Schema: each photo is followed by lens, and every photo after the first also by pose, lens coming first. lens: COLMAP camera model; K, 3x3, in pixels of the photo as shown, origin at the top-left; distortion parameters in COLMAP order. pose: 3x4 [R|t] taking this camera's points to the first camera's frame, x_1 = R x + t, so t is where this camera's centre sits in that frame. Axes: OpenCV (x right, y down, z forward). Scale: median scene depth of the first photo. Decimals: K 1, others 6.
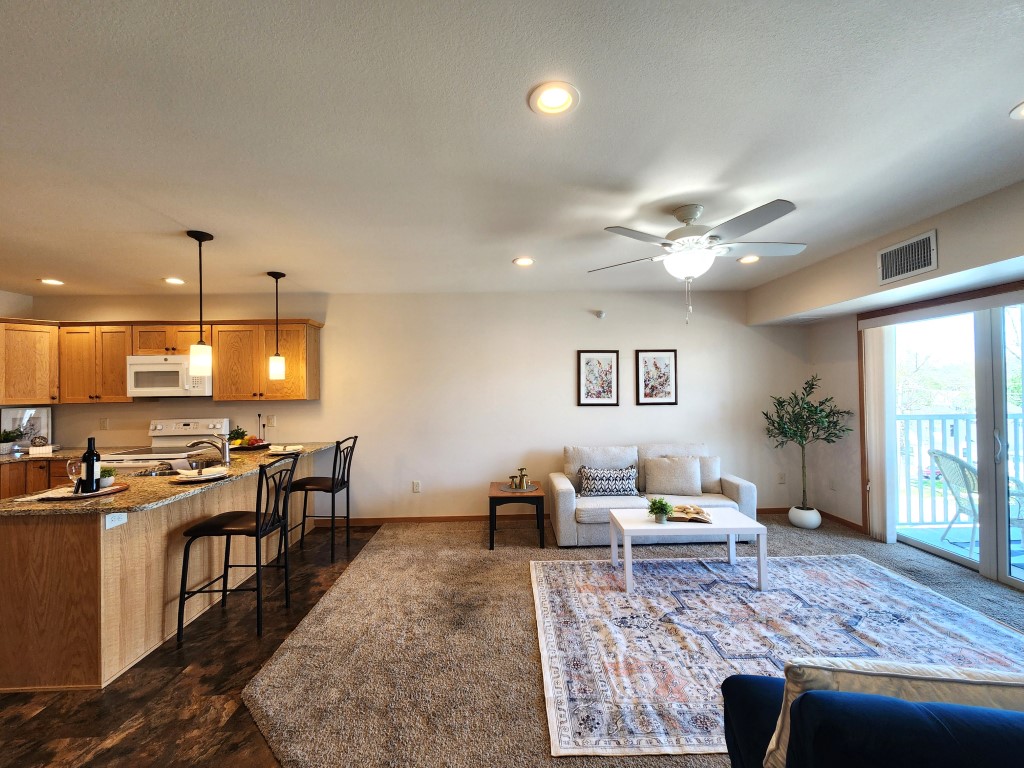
lens RADIAL K [[423.8, 0, 520.9], [0, 423.8, 386.0], [0, 0, 1]] dist [0.000572, -0.000585]
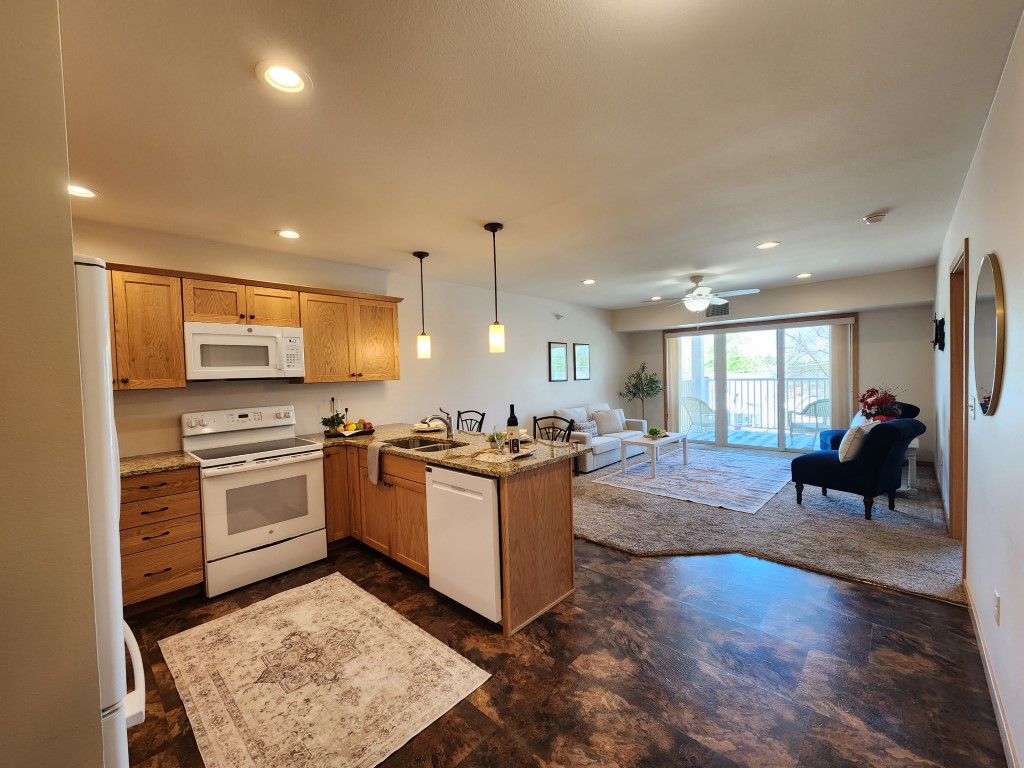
lens RADIAL K [[423.8, 0, 513.4], [0, 423.8, 388.3], [0, 0, 1]] dist [0.000572, -0.000585]
pose [[0.702281, -0.032766, 0.711145, -1.395540], [0.012986, 0.999364, 0.033222, 0.031436], [-0.711781, -0.014096, 0.702260, 0.154243]]
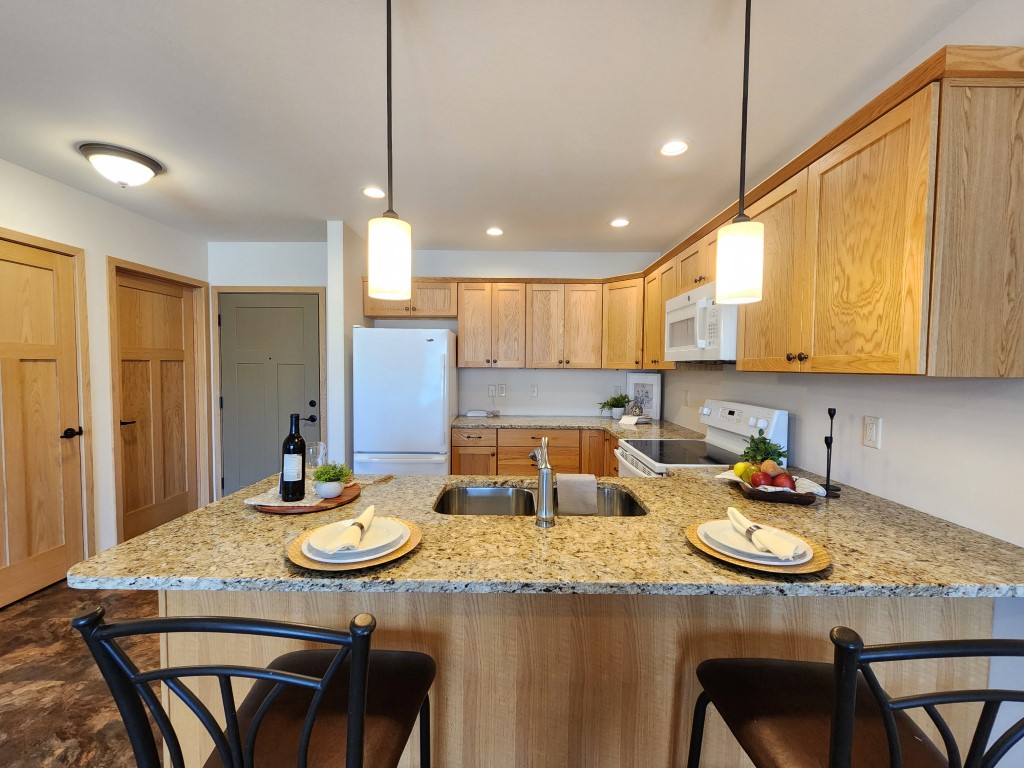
lens RADIAL K [[423.8, 0, 511.0], [0, 423.8, 383.5], [0, 0, 1]] dist [0.000572, -0.000585]
pose [[-0.034401, 0.055680, -0.997856, -0.315217], [-0.002322, 0.998440, 0.055793, 0.031567], [0.999405, 0.004236, -0.034218, 1.024277]]
